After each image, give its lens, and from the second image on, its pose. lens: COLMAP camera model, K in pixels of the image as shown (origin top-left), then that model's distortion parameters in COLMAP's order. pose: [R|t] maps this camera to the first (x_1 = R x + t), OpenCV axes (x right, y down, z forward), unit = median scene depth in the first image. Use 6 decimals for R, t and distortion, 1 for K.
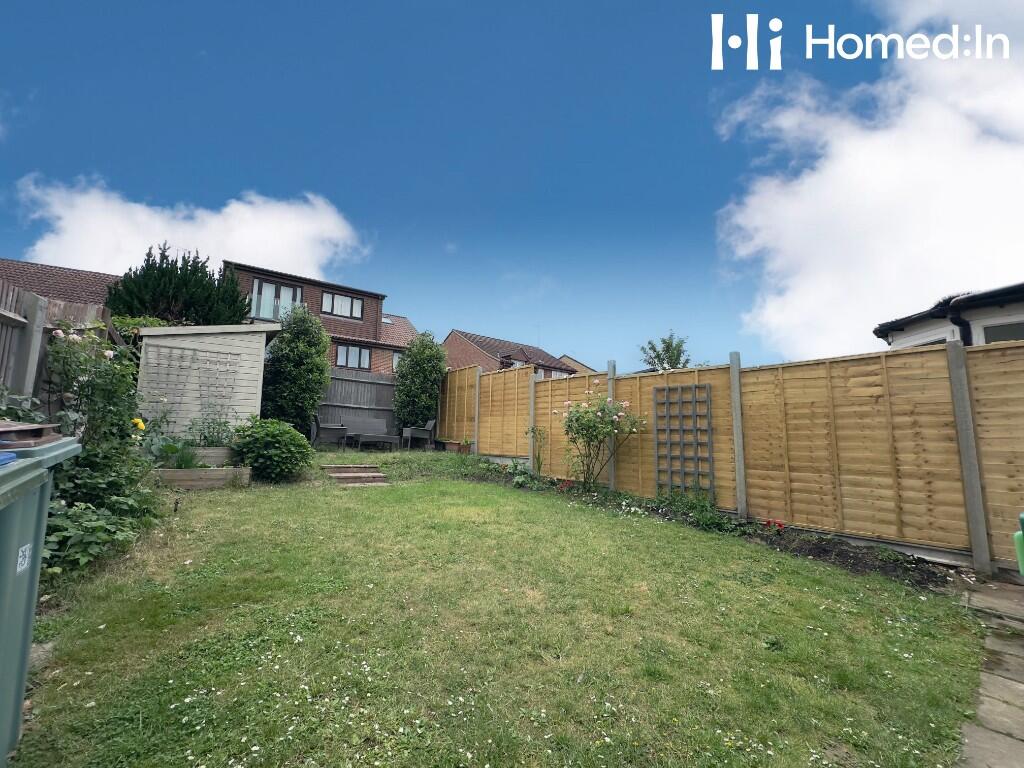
lens RADIAL K [[406.0, 0, 511.2], [0, 406.0, 386.3], [0, 0, 1]] dist [-0.003002, 0.000584]
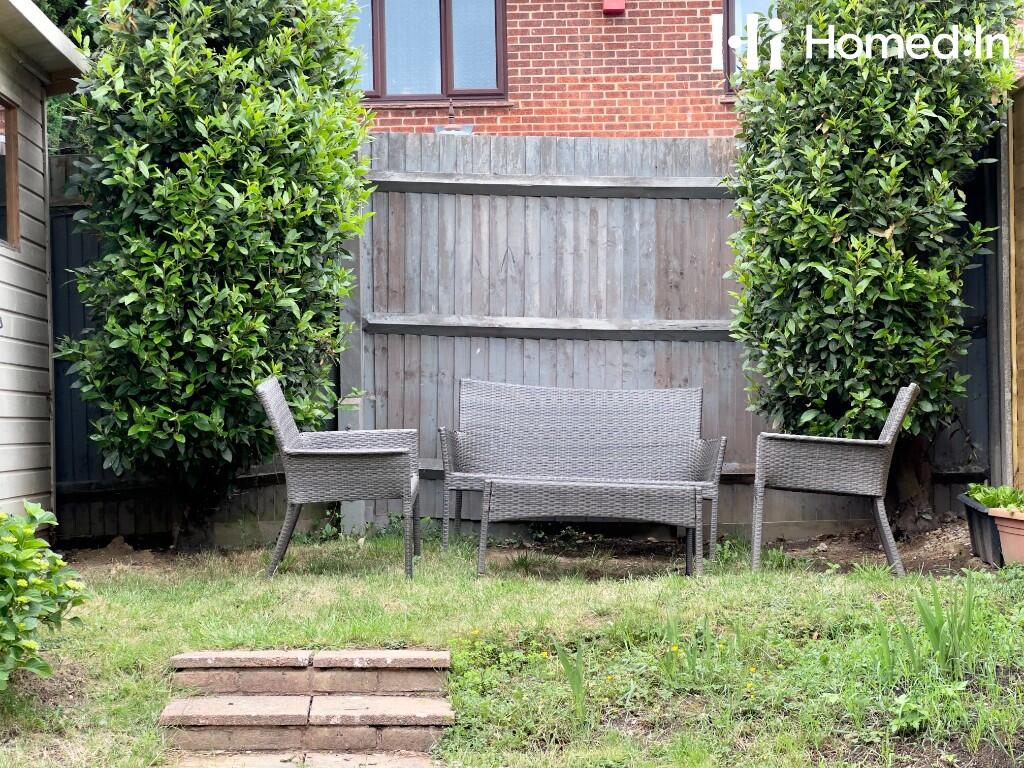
lens RADIAL K [[2290.1, 0, 509.9], [0, 2290.1, 375.3], [0, 0, 1]] dist [0.250087, 0.000000]
pose [[0.802103, -0.040686, -0.595798, 0.429499], [0.098973, 0.992936, 0.065437, 0.001185], [0.588927, -0.111455, 0.800464, 0.249633]]
